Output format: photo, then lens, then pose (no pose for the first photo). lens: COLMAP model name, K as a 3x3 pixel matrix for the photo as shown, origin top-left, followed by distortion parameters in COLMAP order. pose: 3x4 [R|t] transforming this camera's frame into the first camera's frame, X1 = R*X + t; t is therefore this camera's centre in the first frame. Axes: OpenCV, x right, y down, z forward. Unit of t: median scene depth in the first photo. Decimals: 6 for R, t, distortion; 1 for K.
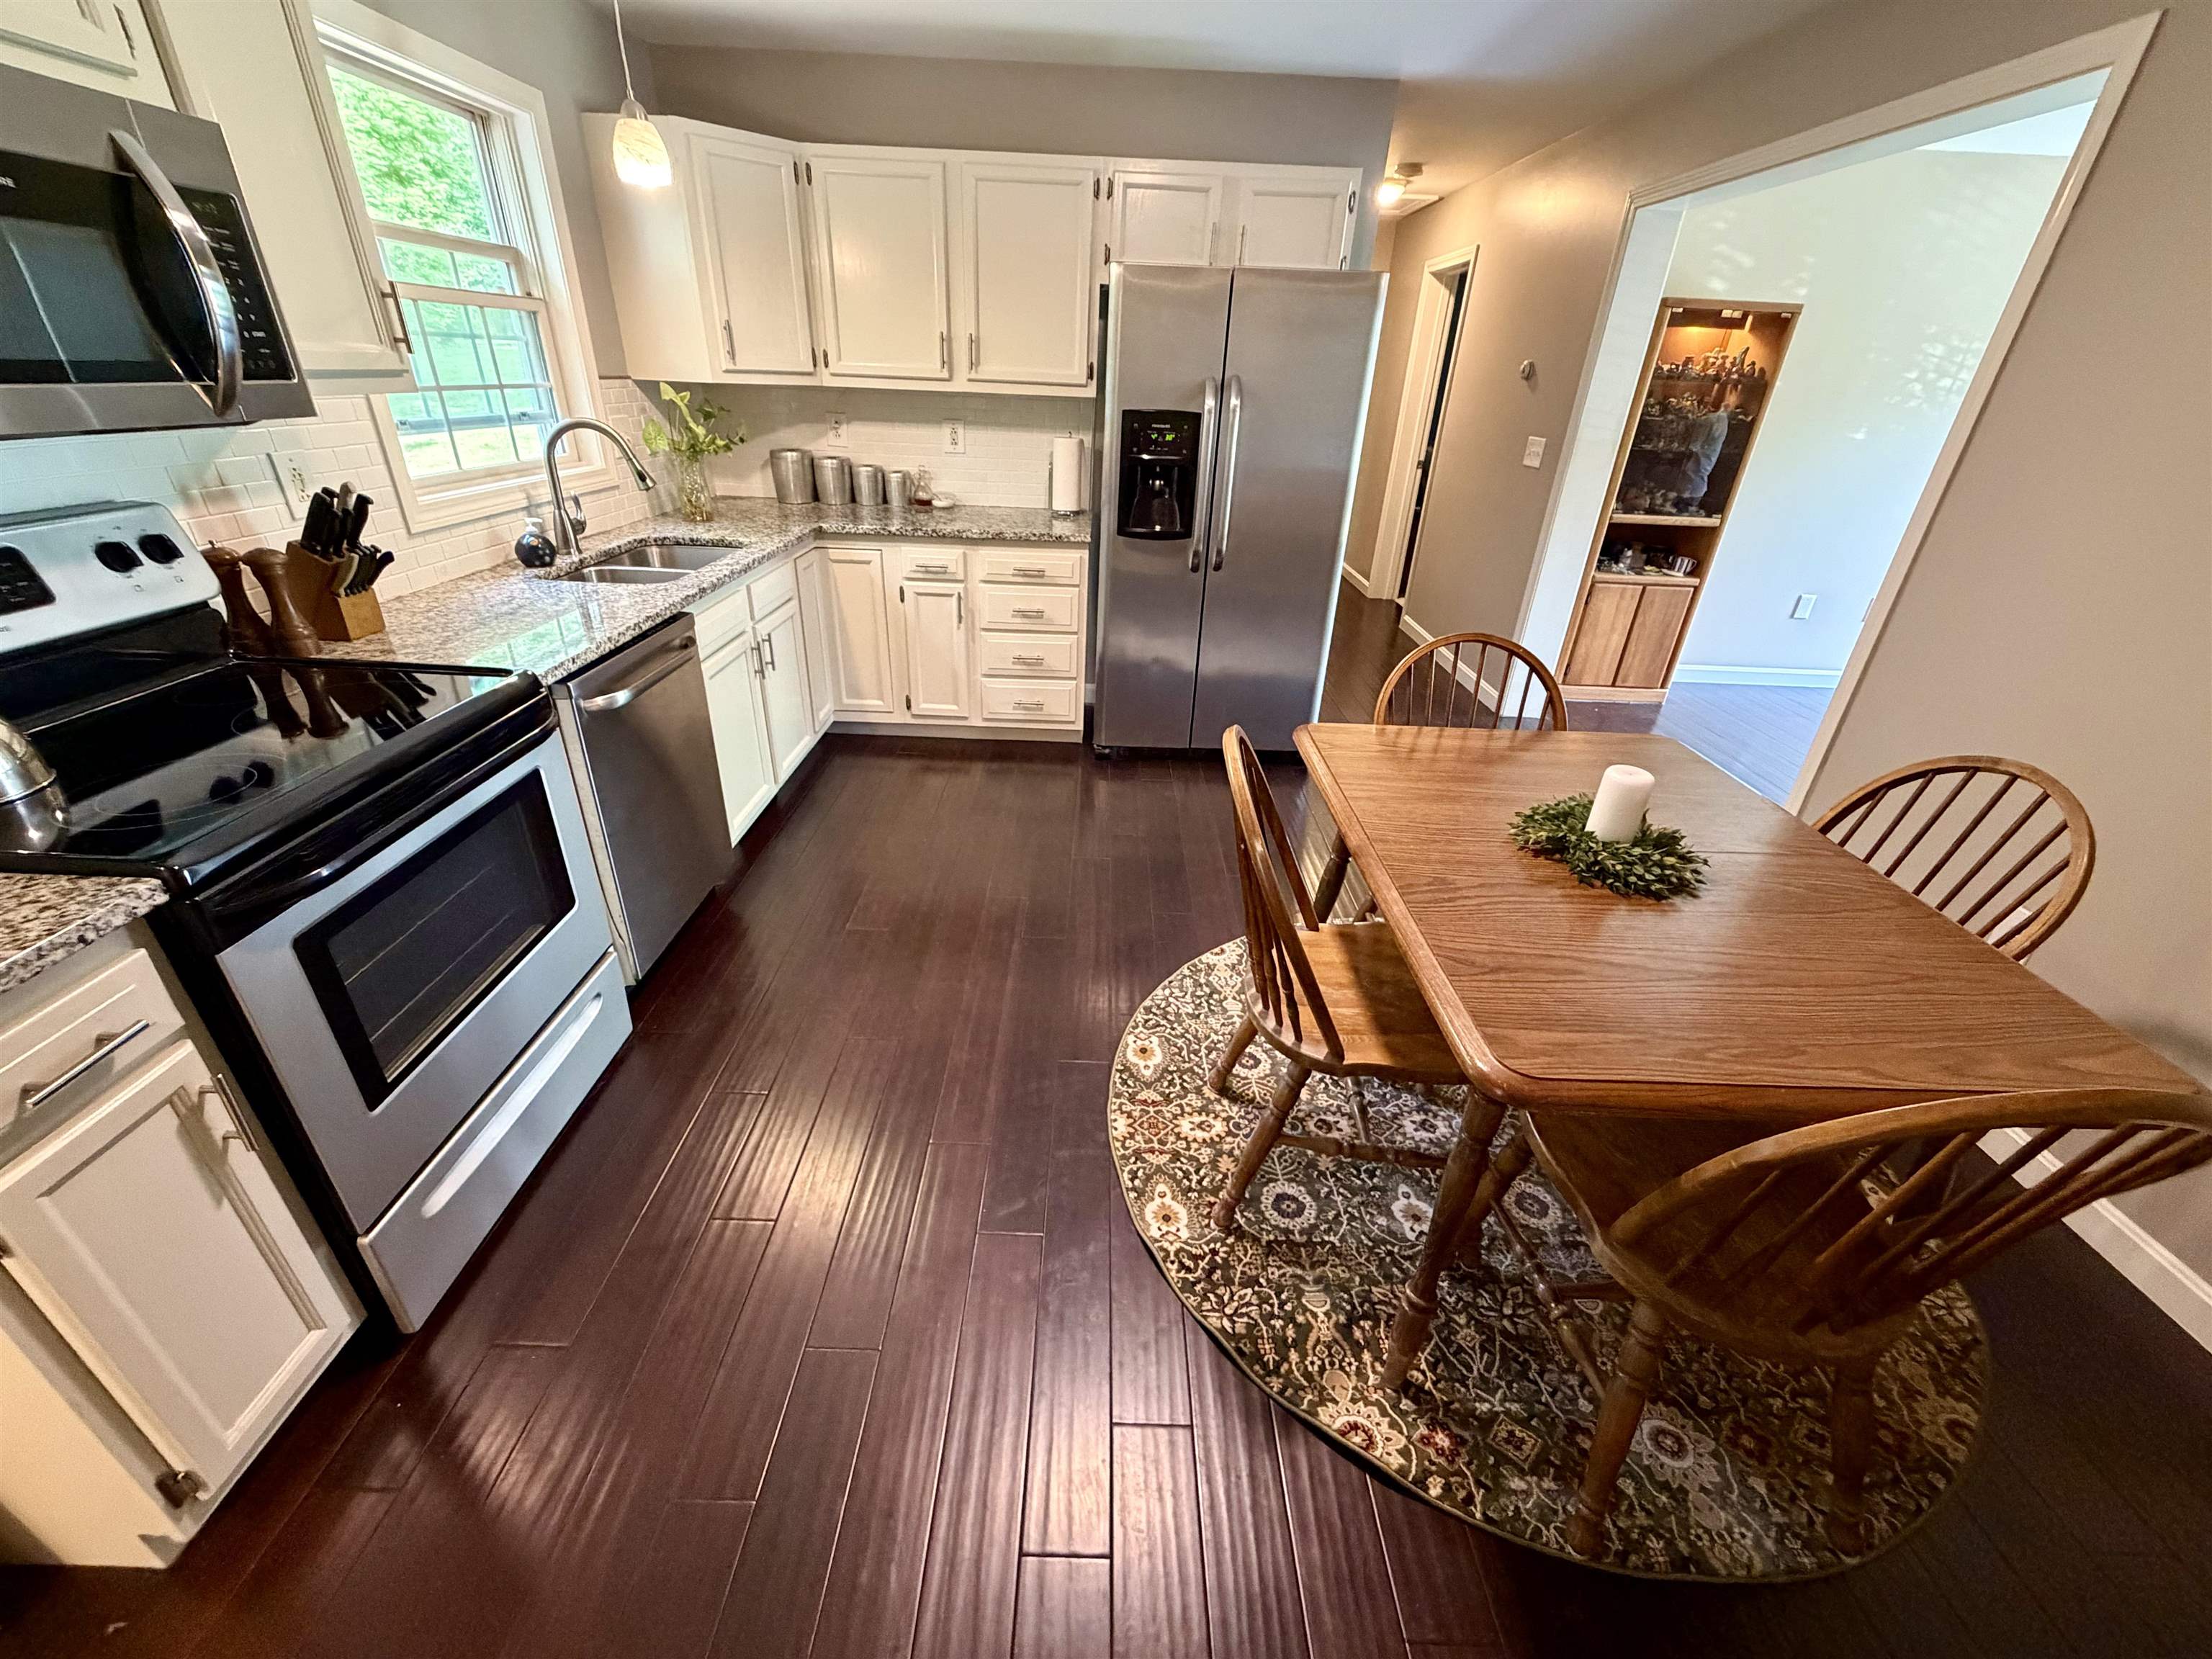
lens RADIAL K [[883.9, 0, 1100.1], [0, 883.9, 828.5], [0, 0, 1]] dist [-0.000042, 0.000295]
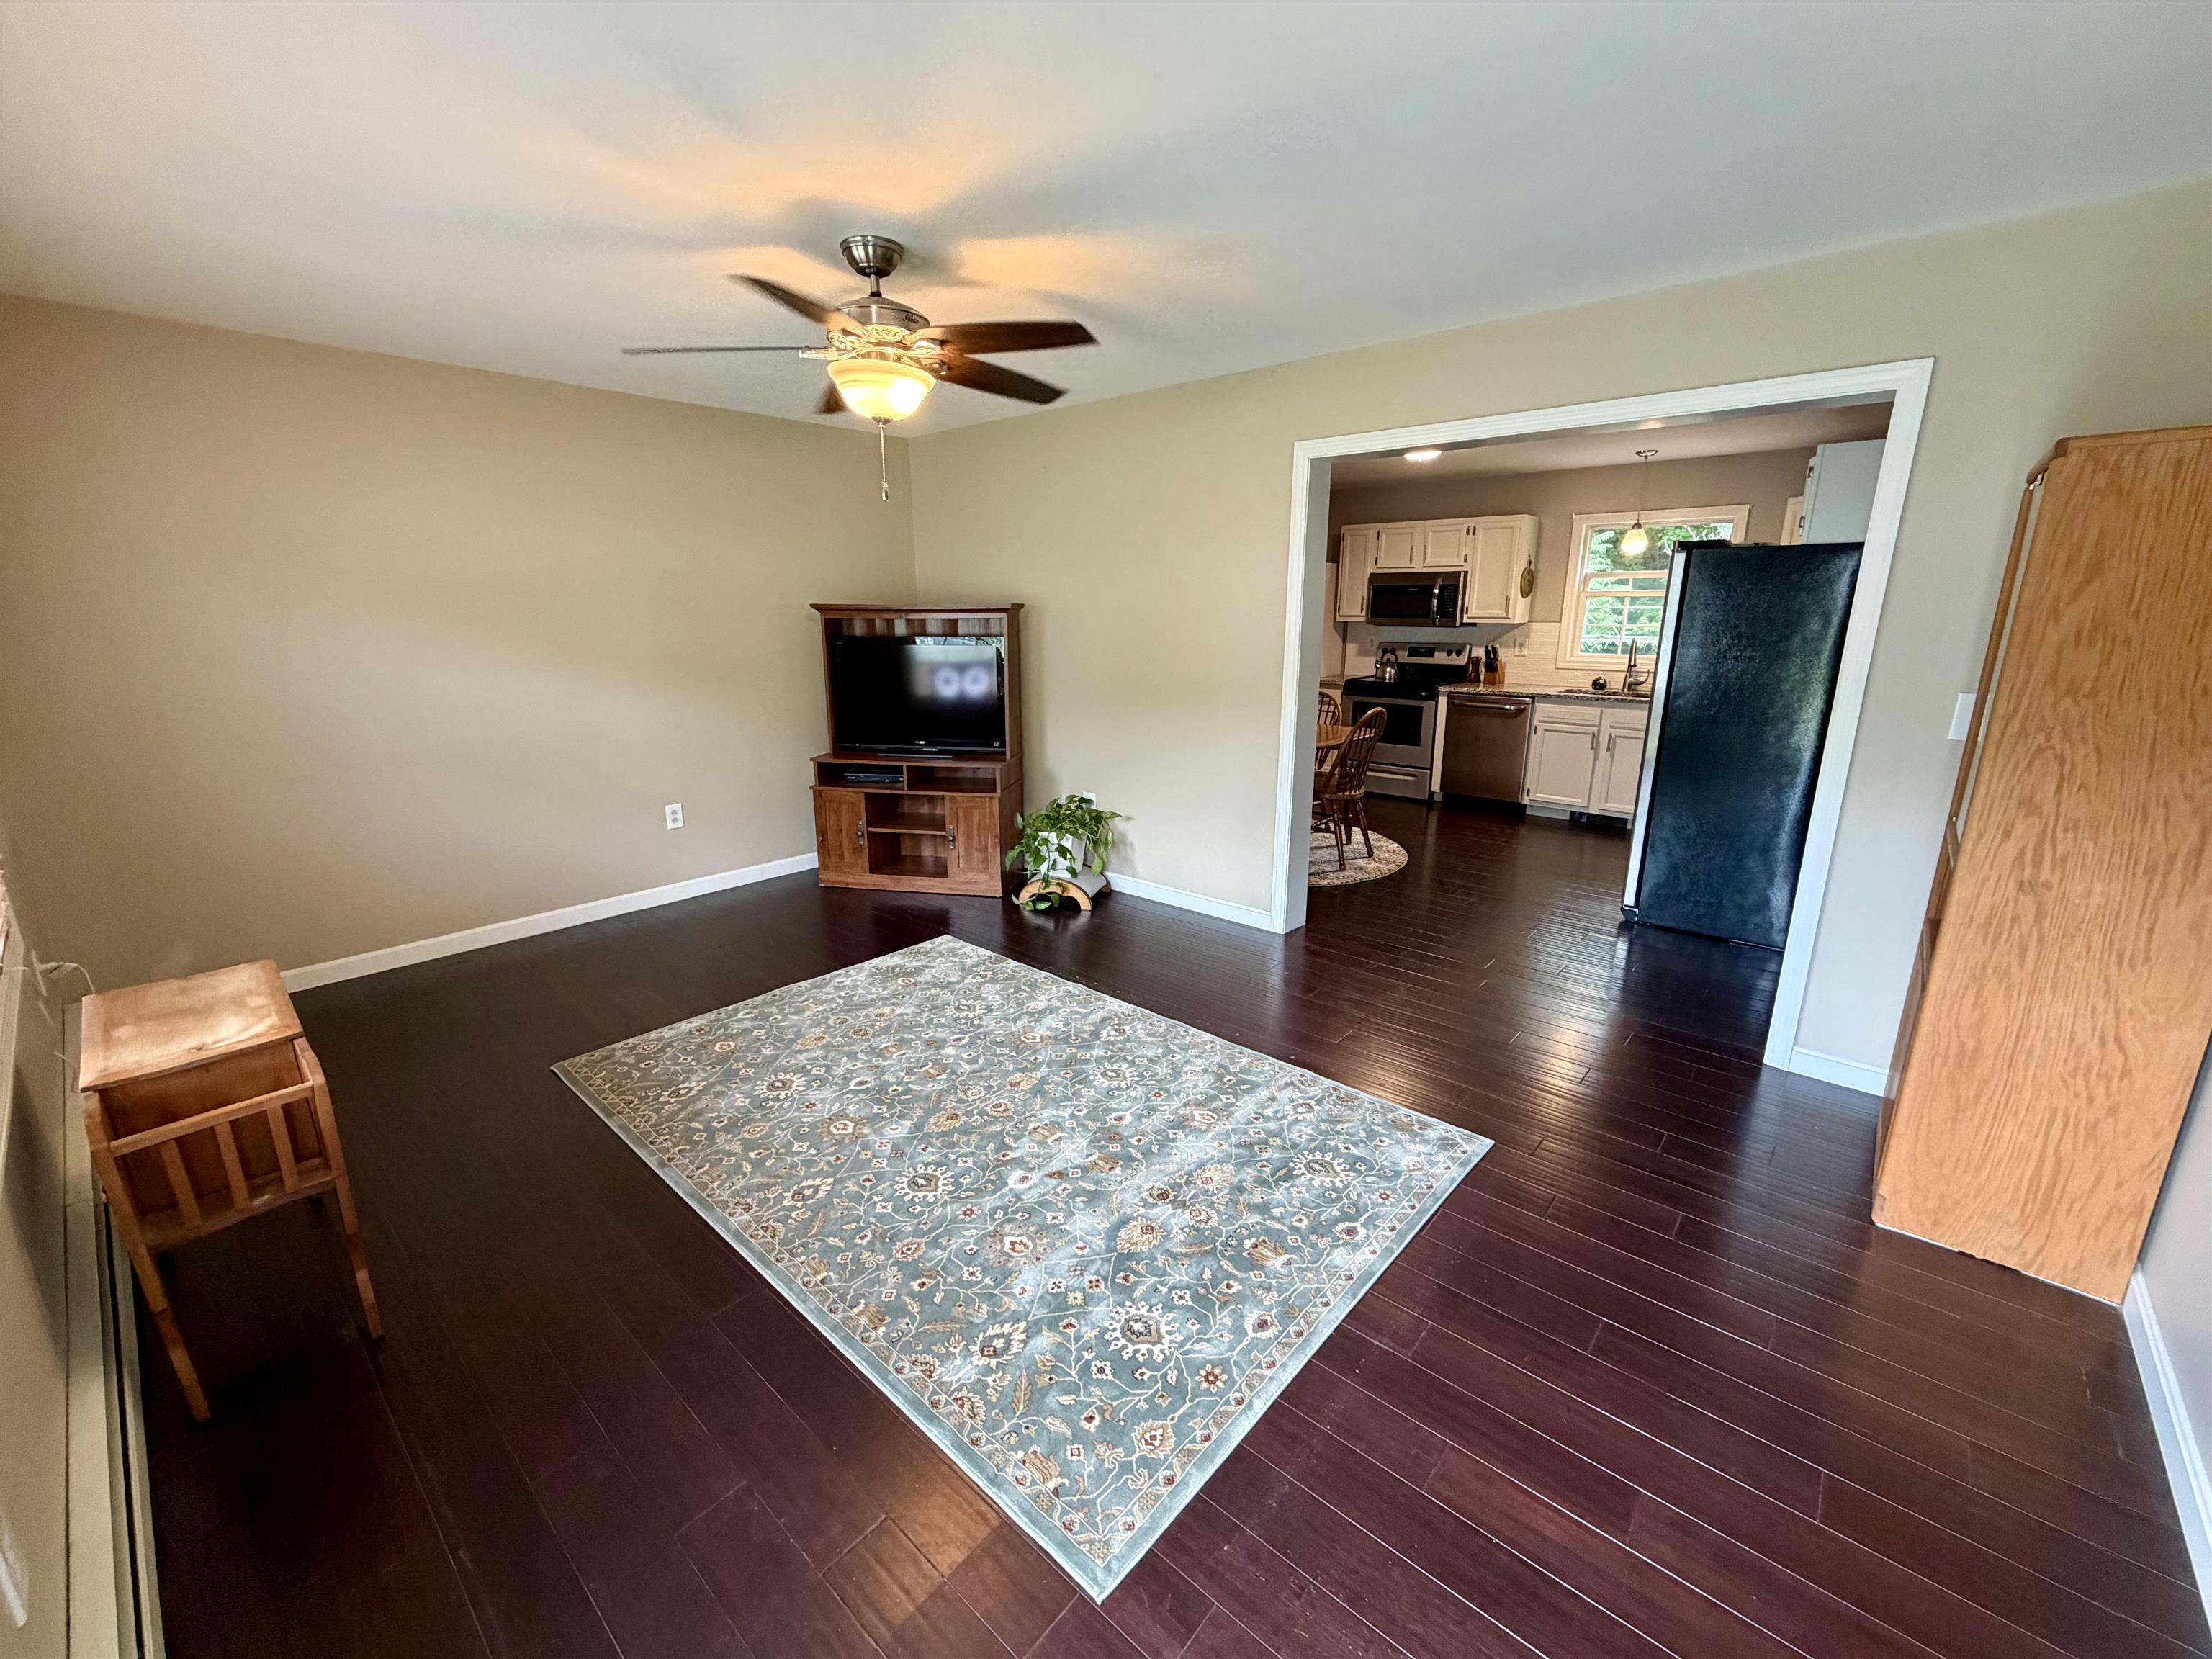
lens RADIAL K [[874.9, 0, 1110.9], [0, 874.9, 830.4], [0, 0, 1]] dist [0.000778, 0.000116]
pose [[-0.650768, 0.155037, -0.743279, 2.023005], [-0.370077, 0.790010, 0.488801, -0.633371], [0.662981, 0.593167, -0.456738, 1.344954]]
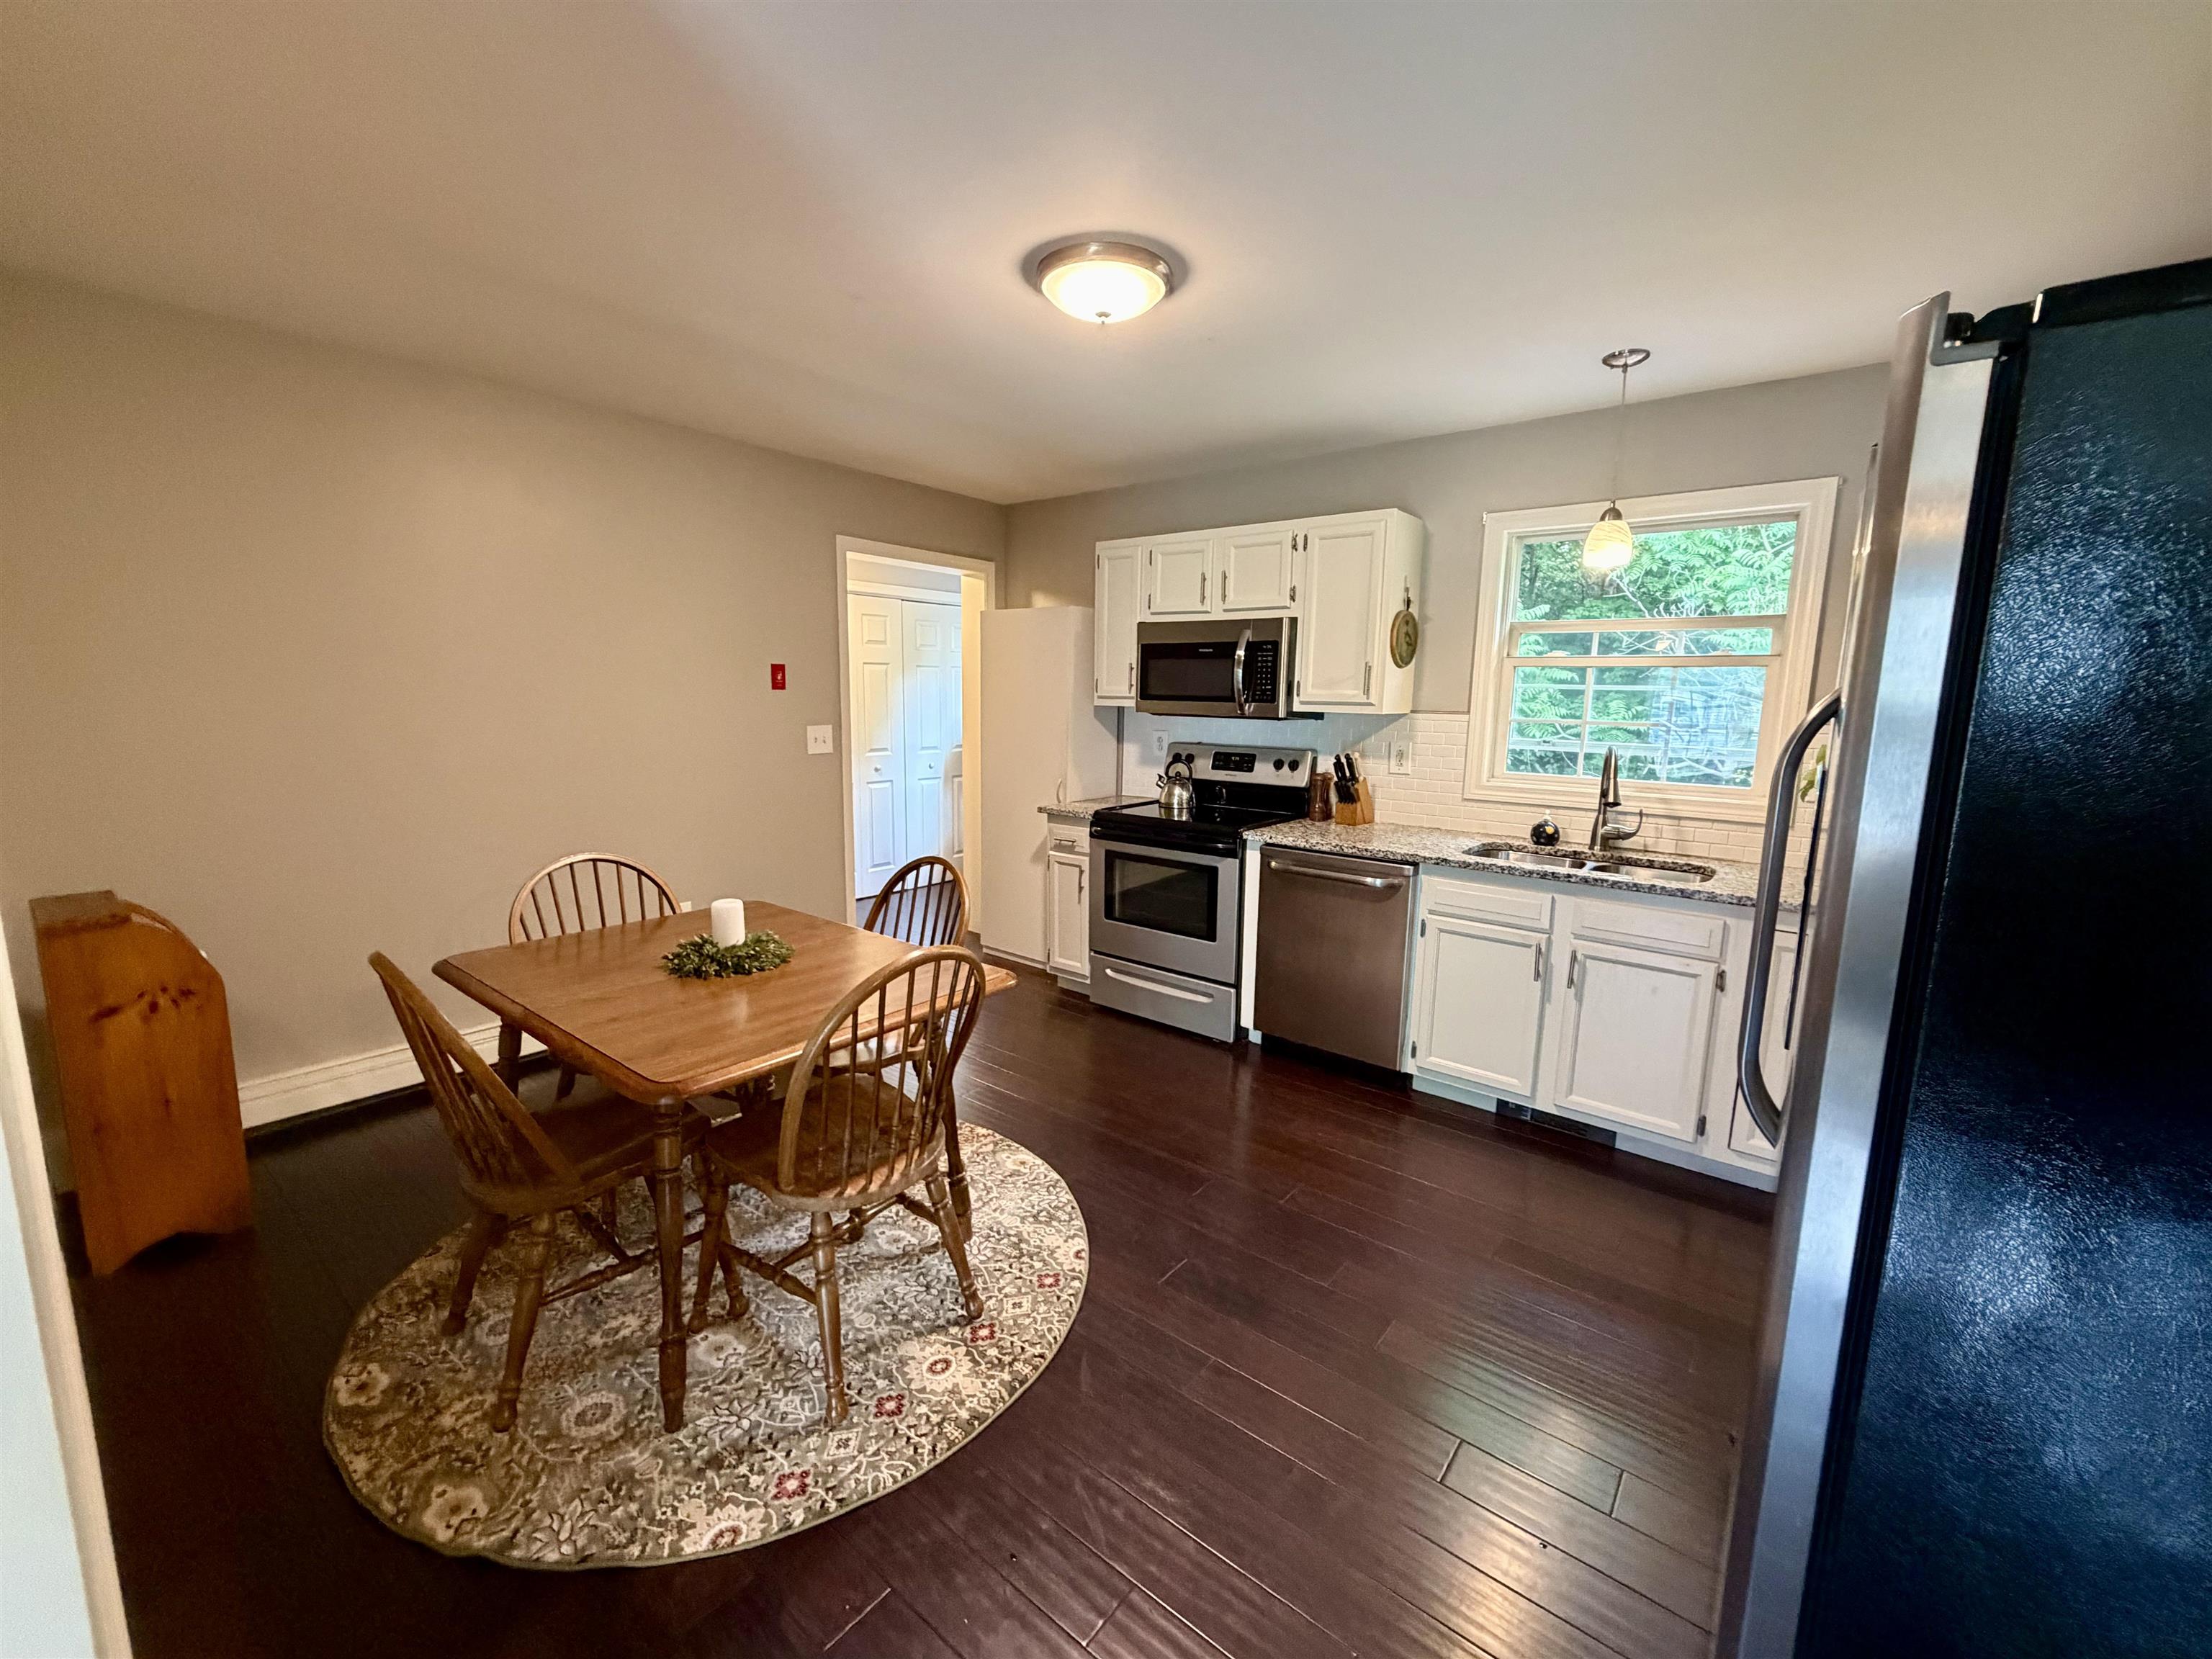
lens RADIAL K [[883.9, 0, 1100.1], [0, 883.9, 828.5], [0, 0, 1]] dist [-0.000042, 0.000295]
pose [[-0.616313, 0.074185, -0.783999, 0.717432], [-0.397841, 0.829838, 0.391270, -0.520923], [0.679618, 0.553052, -0.481926, 1.079137]]
